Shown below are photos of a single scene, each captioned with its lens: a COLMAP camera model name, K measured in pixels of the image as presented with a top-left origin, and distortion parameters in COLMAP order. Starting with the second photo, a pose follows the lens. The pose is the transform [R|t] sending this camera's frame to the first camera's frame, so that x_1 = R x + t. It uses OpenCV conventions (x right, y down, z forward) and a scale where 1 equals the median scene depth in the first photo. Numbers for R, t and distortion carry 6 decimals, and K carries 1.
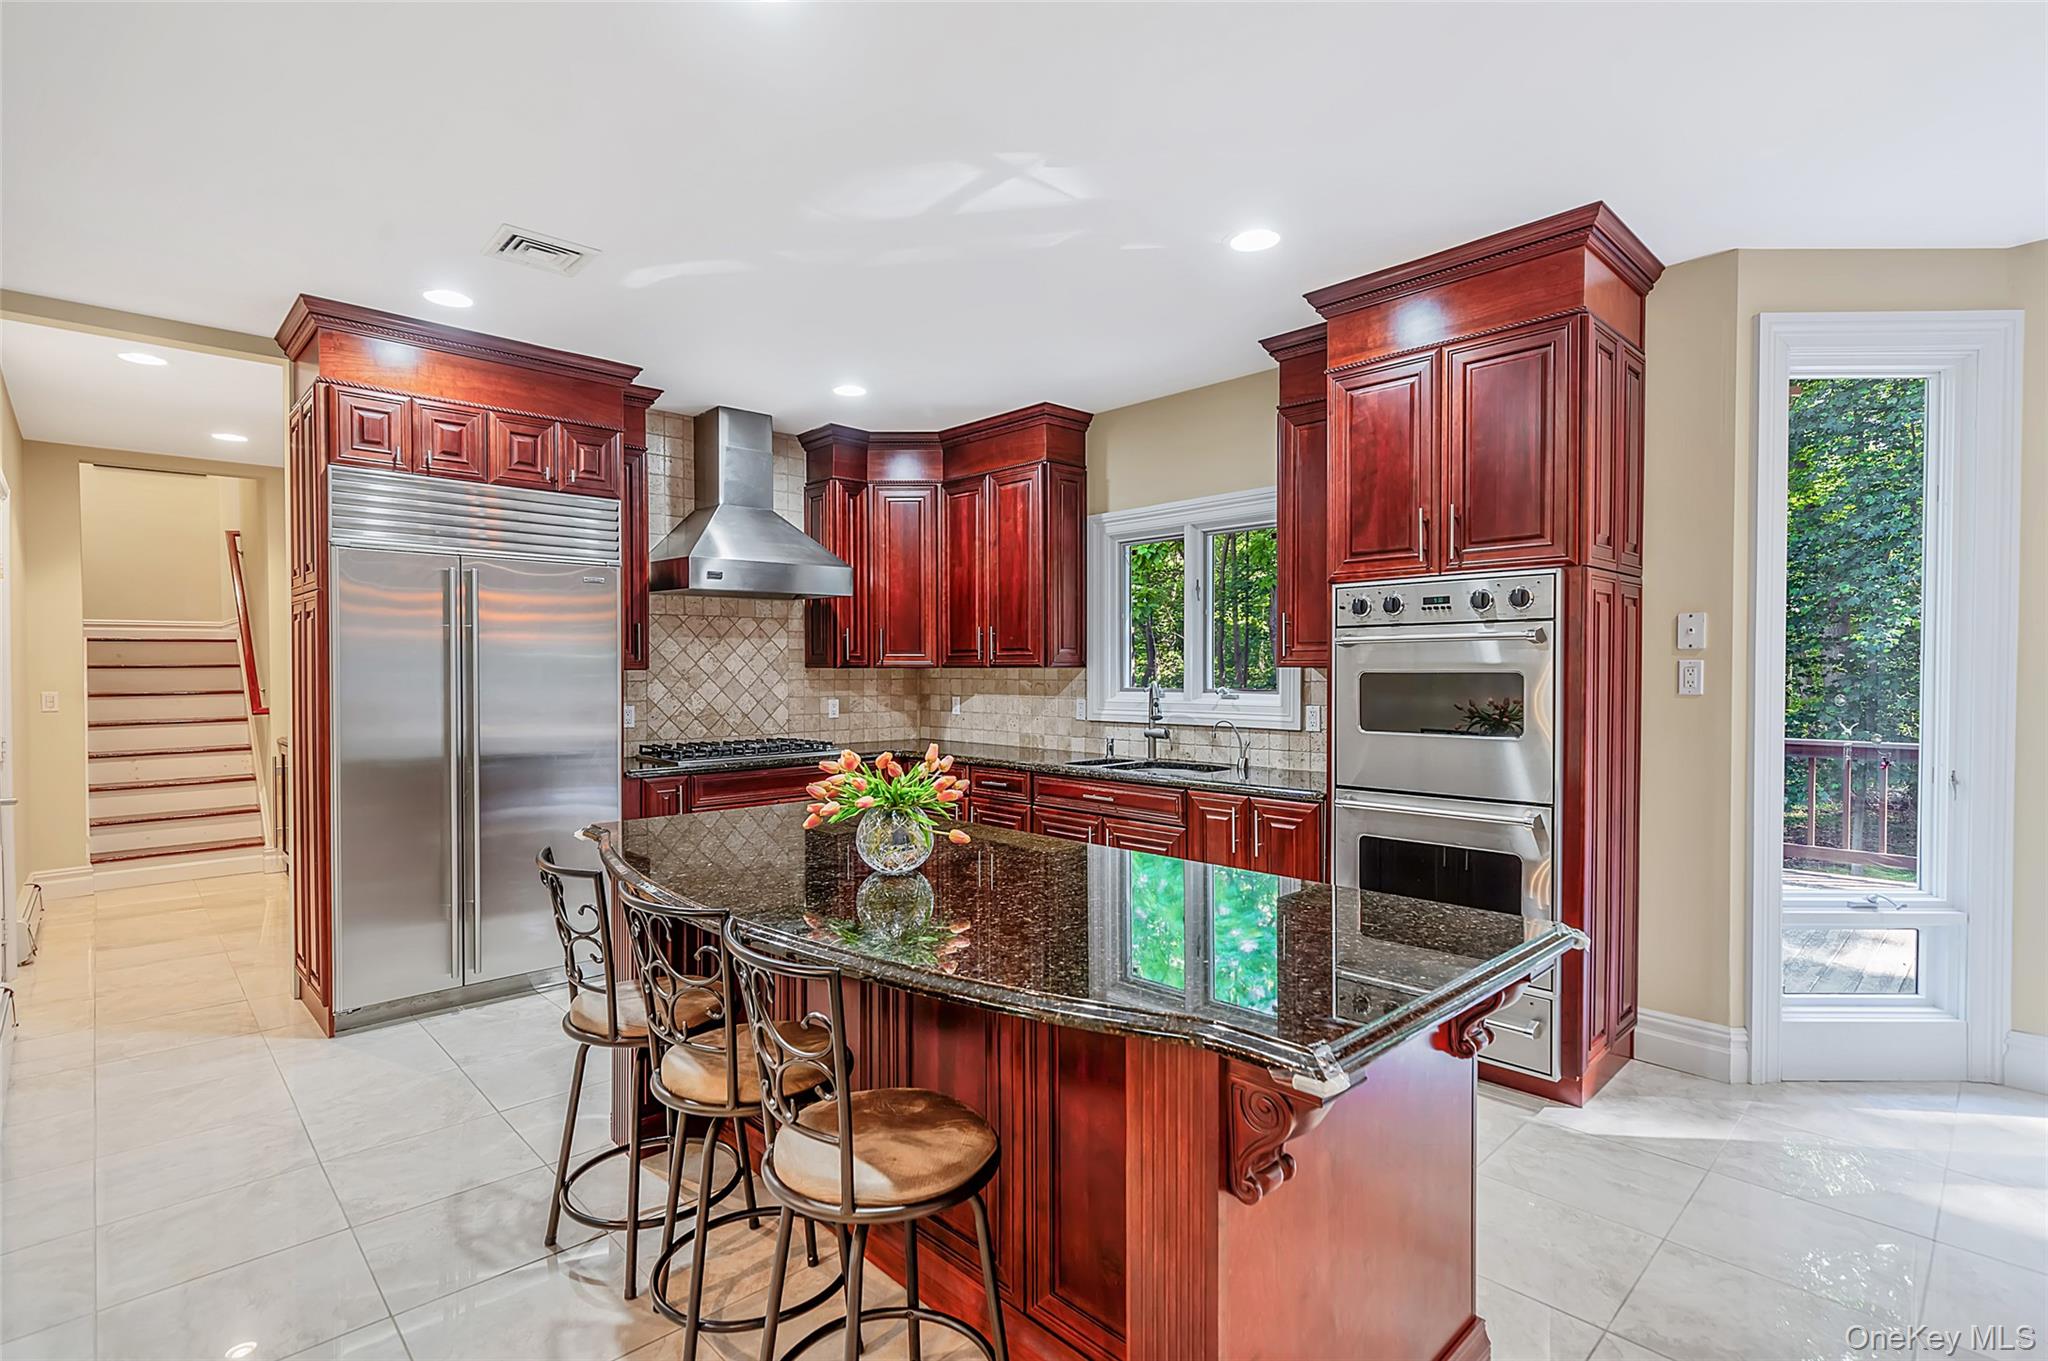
lens RADIAL K [[974.4, 0, 1020.5], [0, 974.4, 684.3], [0, 0, 1]] dist [0.004284, 0.000376]
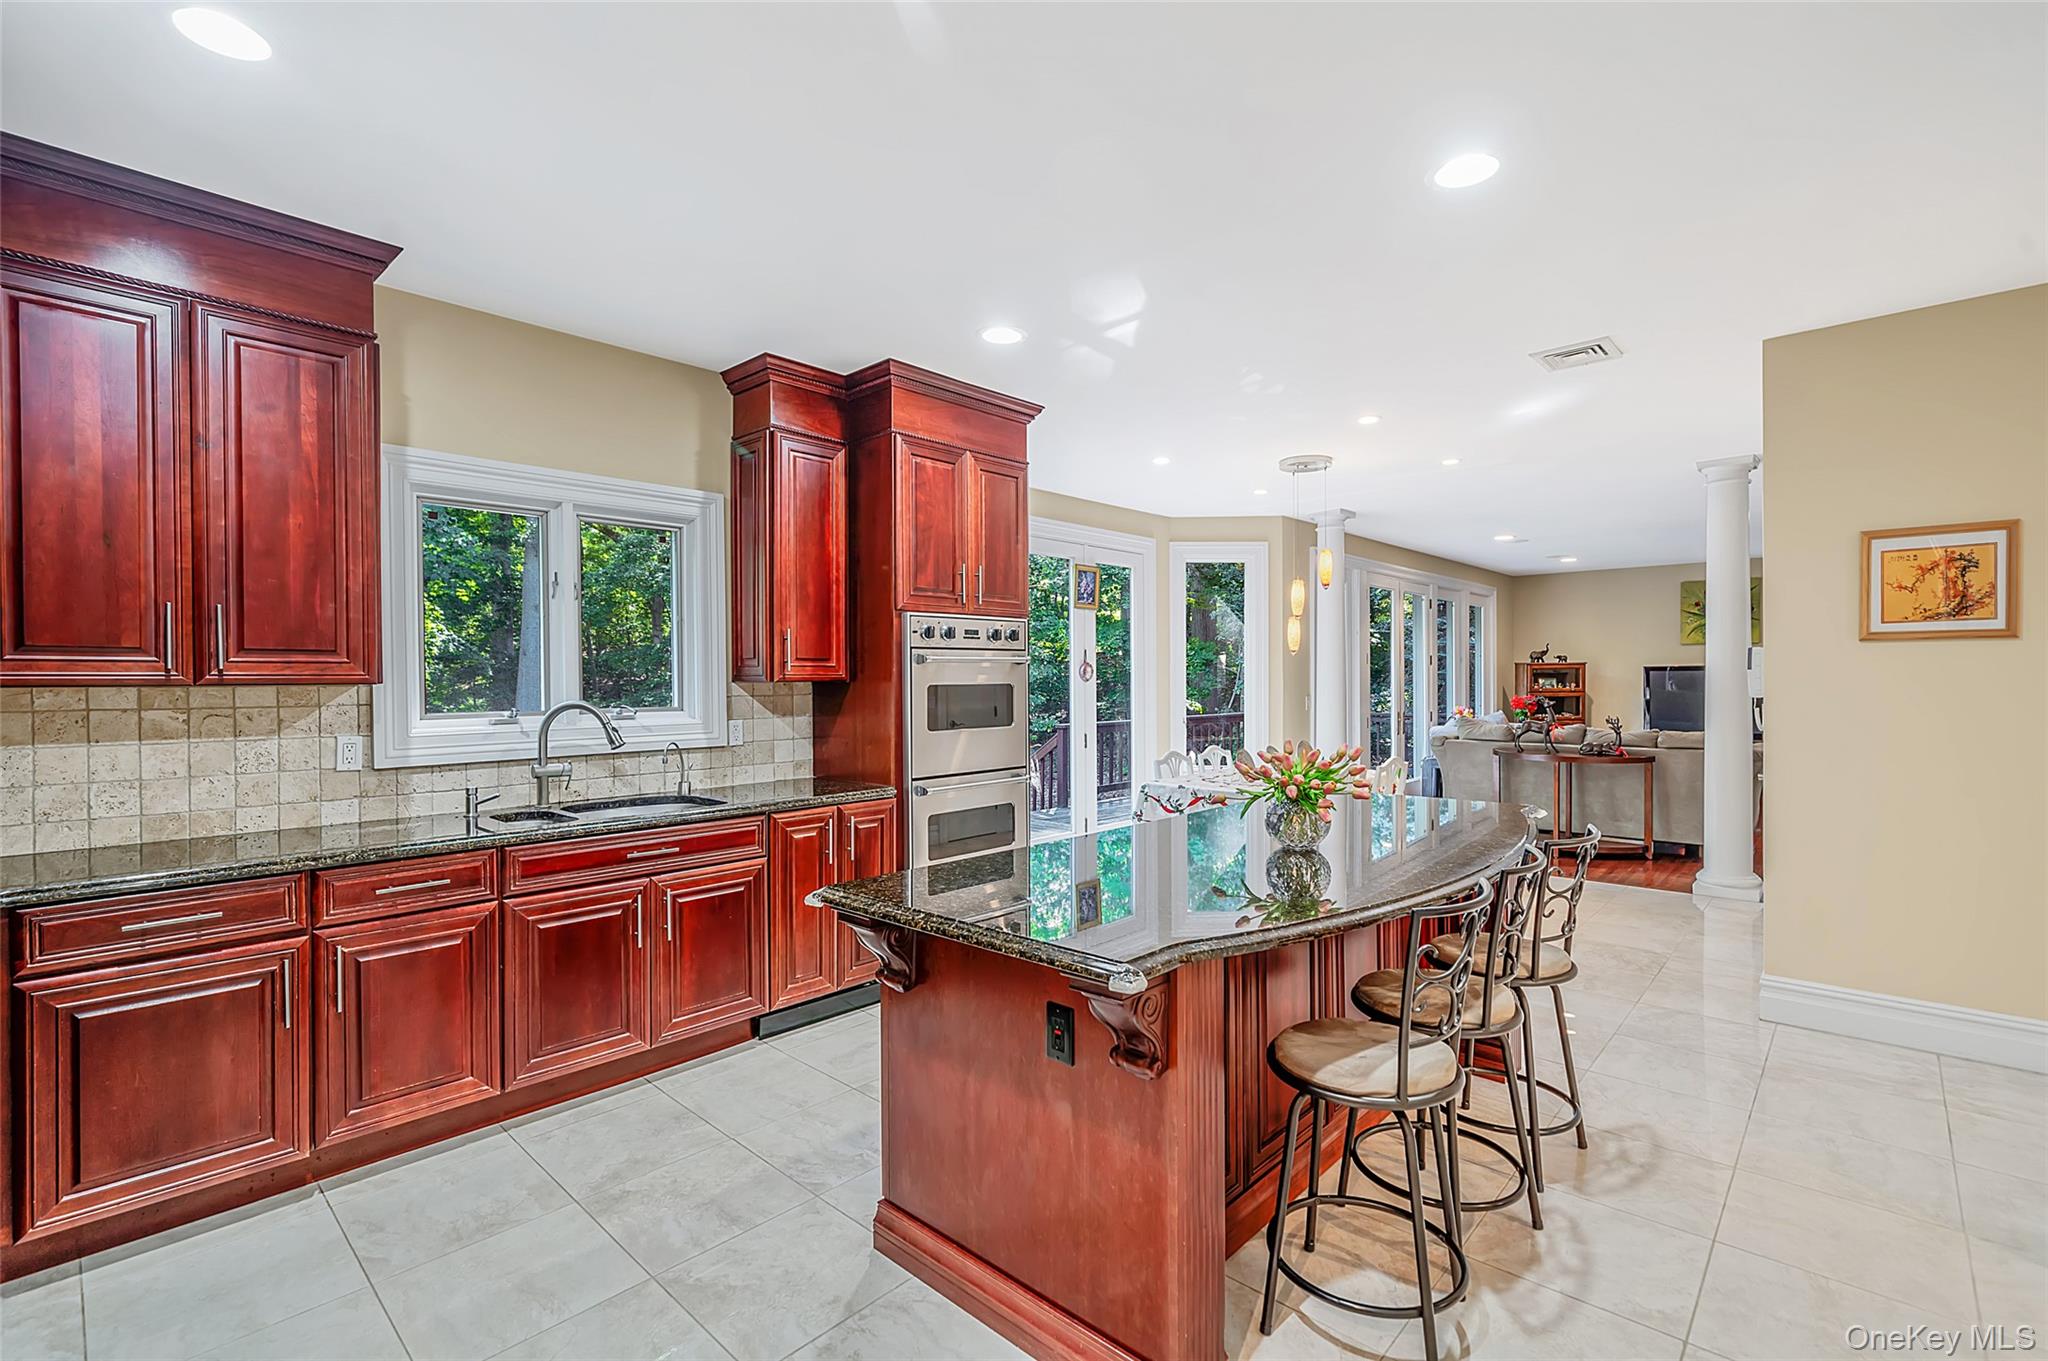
lens RADIAL K [[923.9, 0, 1024.0], [0, 923.9, 680.5], [0, 0, 1]] dist [-0.000989, -0.000163]
pose [[-0.072990, 0.000929, 0.997332, -0.631126], [0.023619, 0.999721, 0.000797, -0.011539], [-0.997053, 0.023614, -0.072992, 0.718402]]
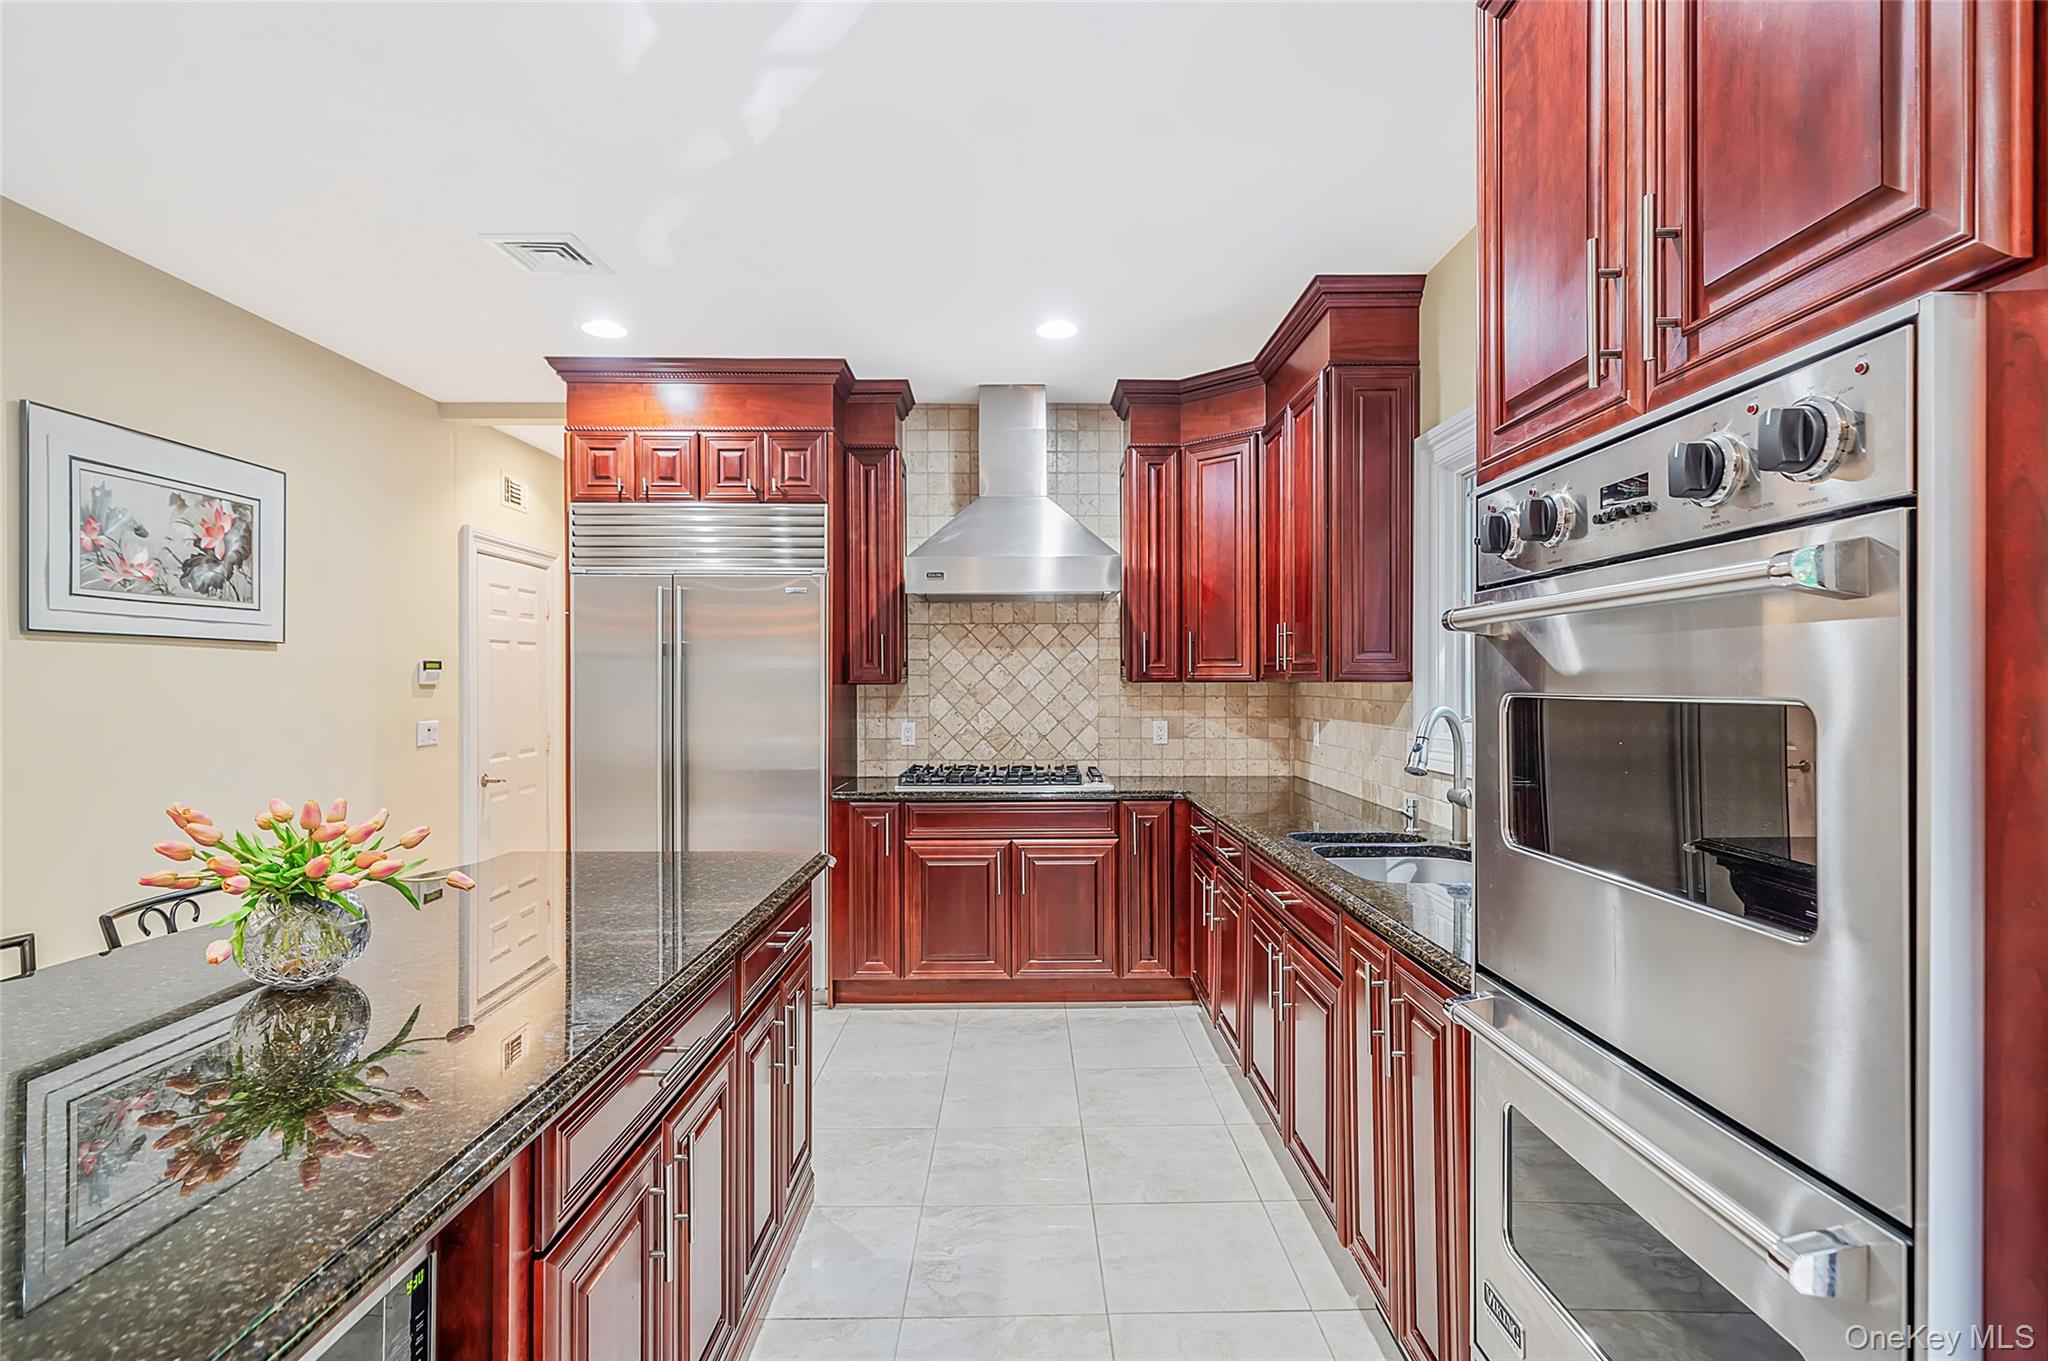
lens RADIAL K [[974.4, 0, 1020.5], [0, 974.4, 684.3], [0, 0, 1]] dist [0.004284, 0.000376]
pose [[0.729901, 0.002960, -0.683547, 0.355424], [-0.011408, 0.999904, -0.007852, -0.009270], [0.683458, 0.013530, 0.729865, 0.427103]]
